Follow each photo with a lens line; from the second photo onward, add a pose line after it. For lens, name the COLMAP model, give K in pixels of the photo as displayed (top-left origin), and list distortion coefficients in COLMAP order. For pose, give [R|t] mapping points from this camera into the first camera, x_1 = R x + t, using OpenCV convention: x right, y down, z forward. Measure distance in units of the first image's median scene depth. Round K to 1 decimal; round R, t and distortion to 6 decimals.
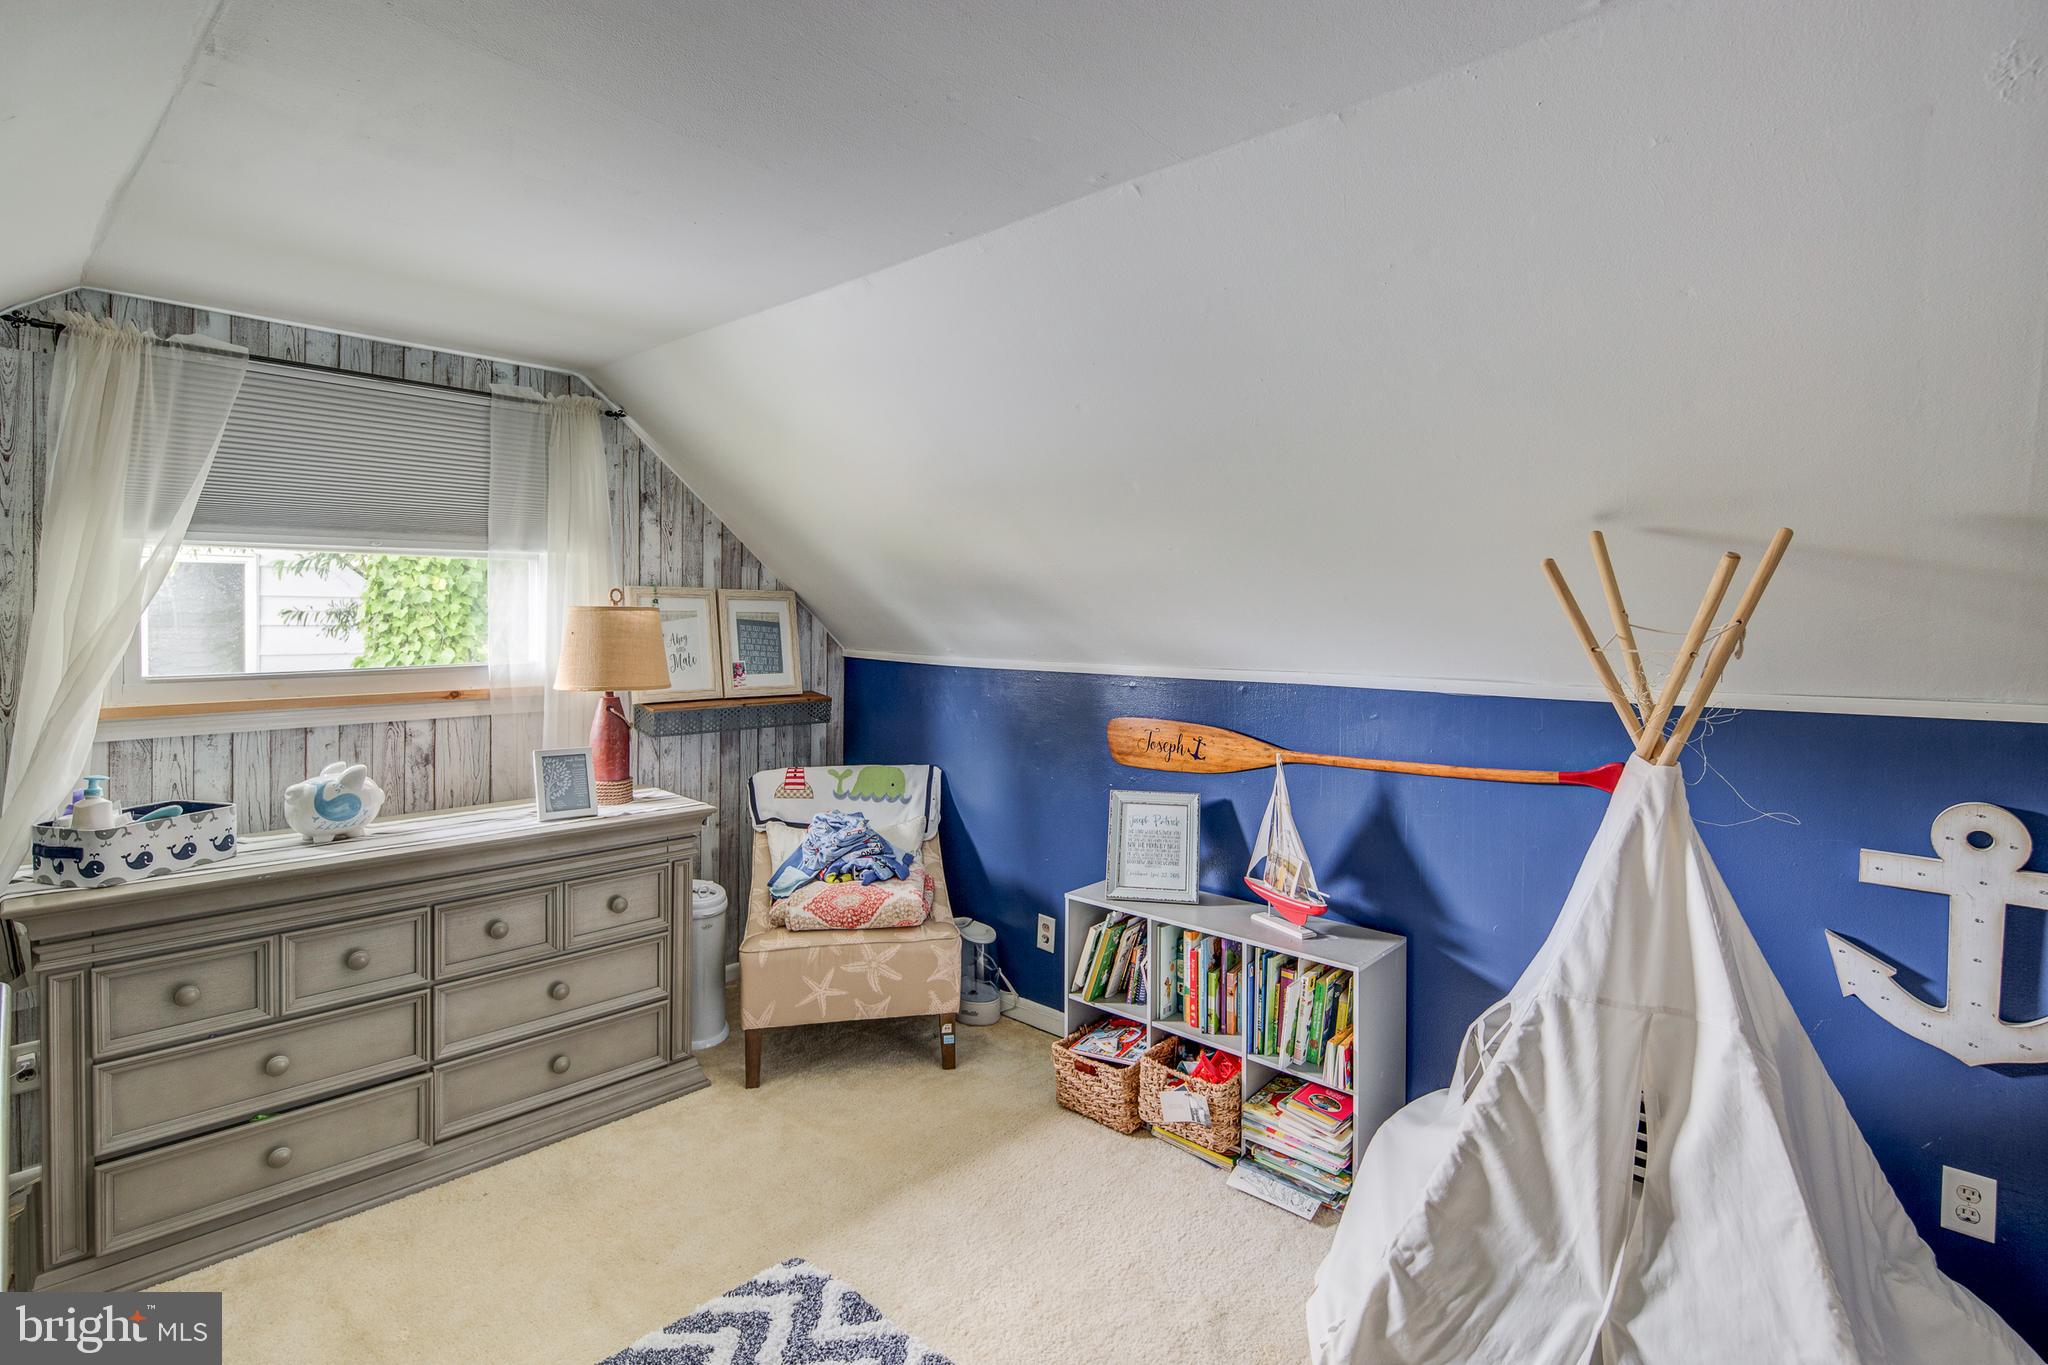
lens RADIAL K [[1013.2, 0, 1020.4], [0, 1013.2, 629.4], [0, 0, 1]] dist [0.004314, -0.000540]
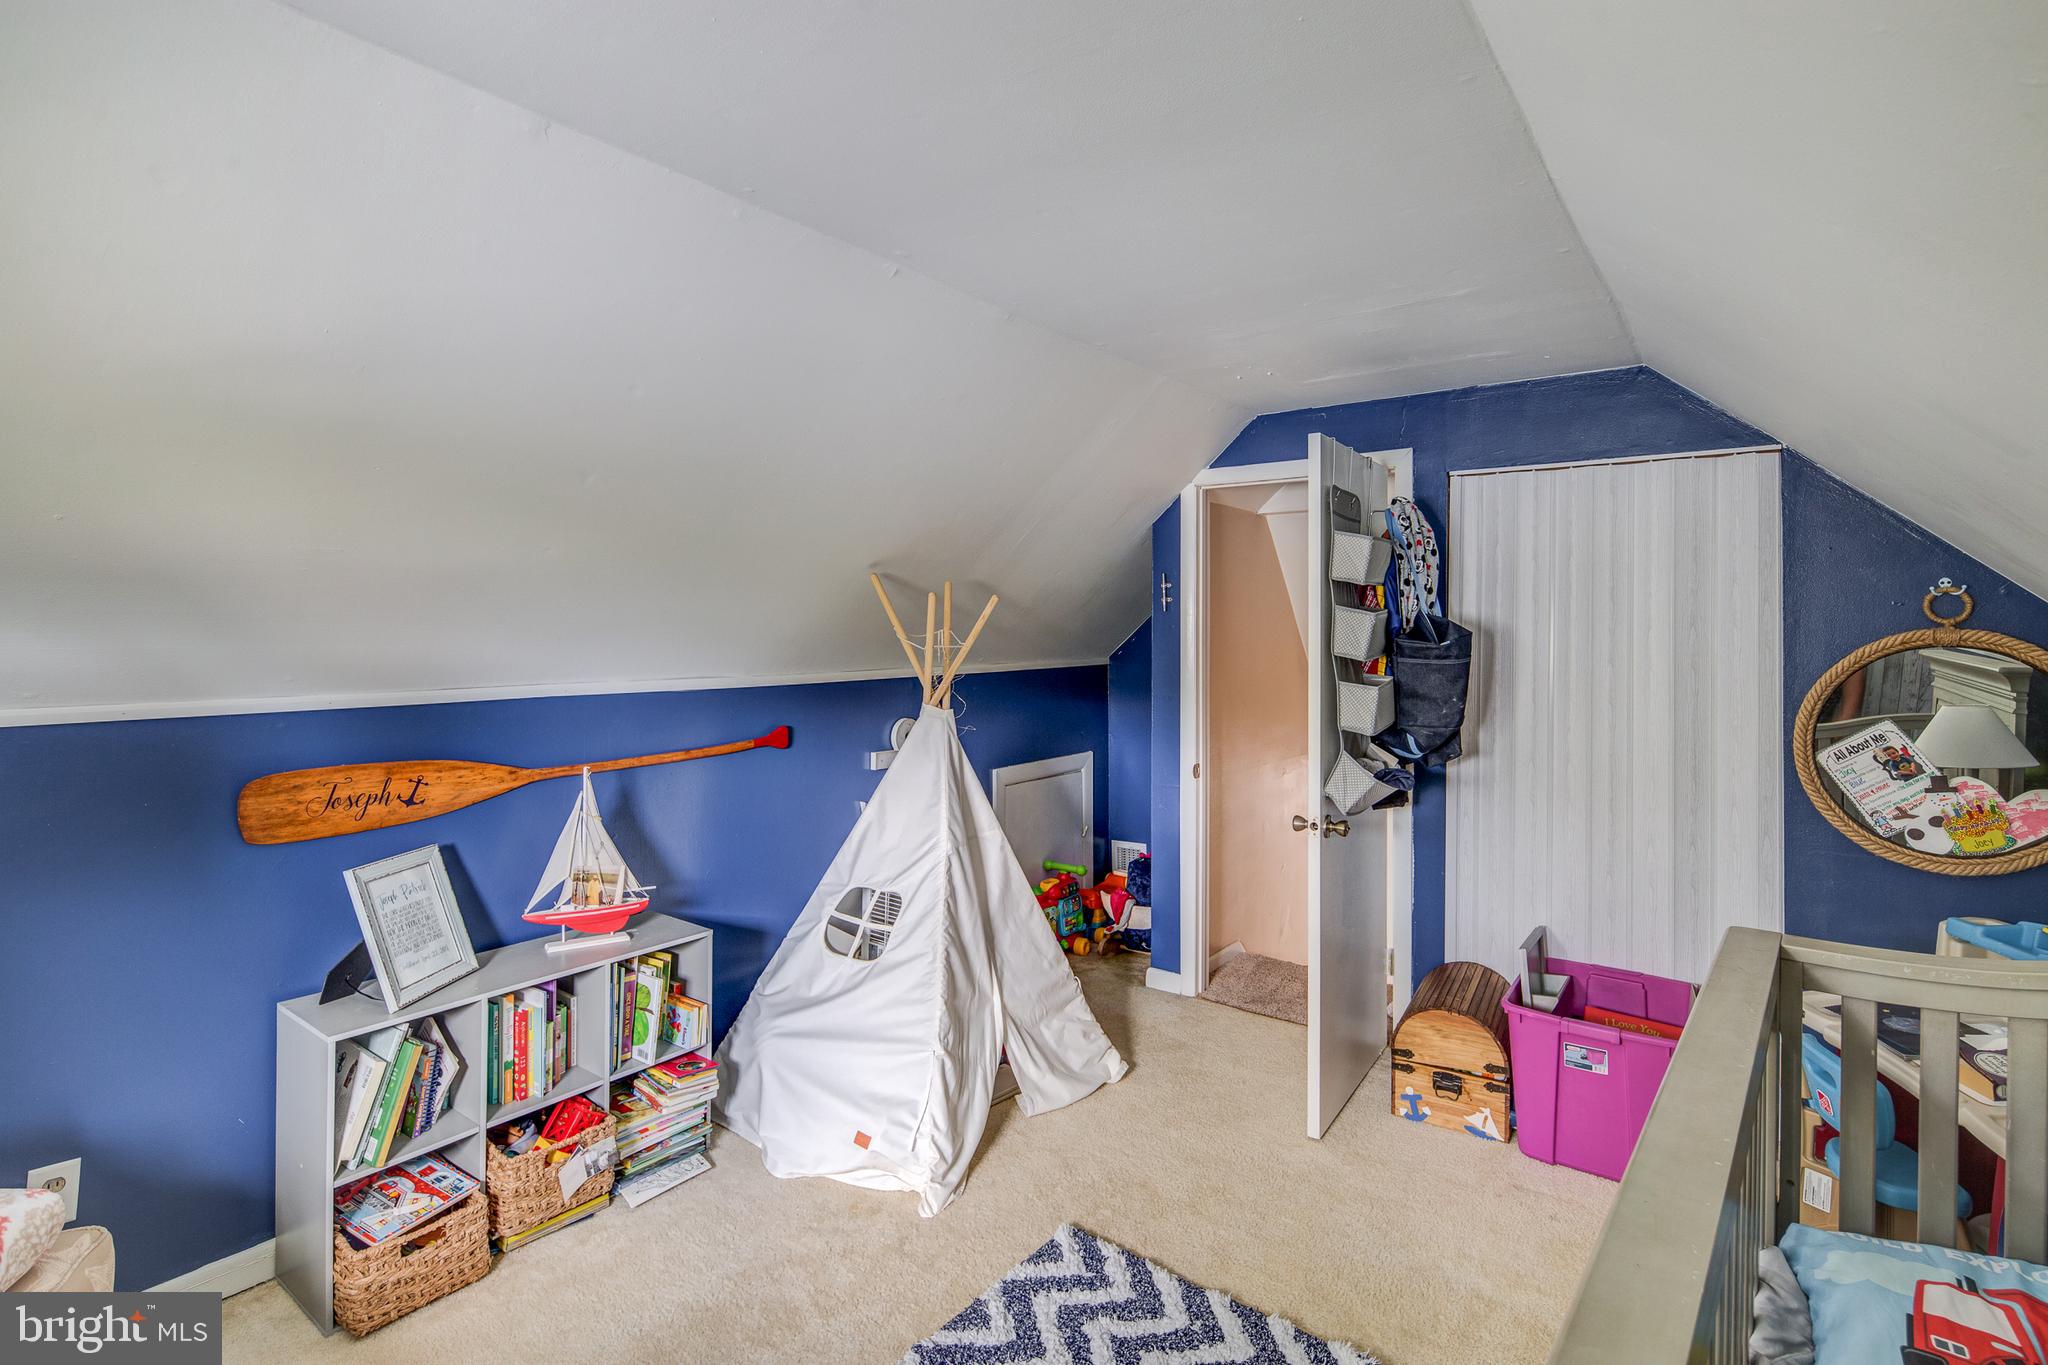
lens RADIAL K [[1013.2, 0, 1020.4], [0, 1013.2, 629.4], [0, 0, 1]] dist [0.004314, -0.000540]
pose [[-0.100611, -0.010111, 0.994874, -0.731984], [0.009473, 0.999893, 0.011120, -0.016489], [-0.994881, 0.010543, -0.100505, 0.658066]]
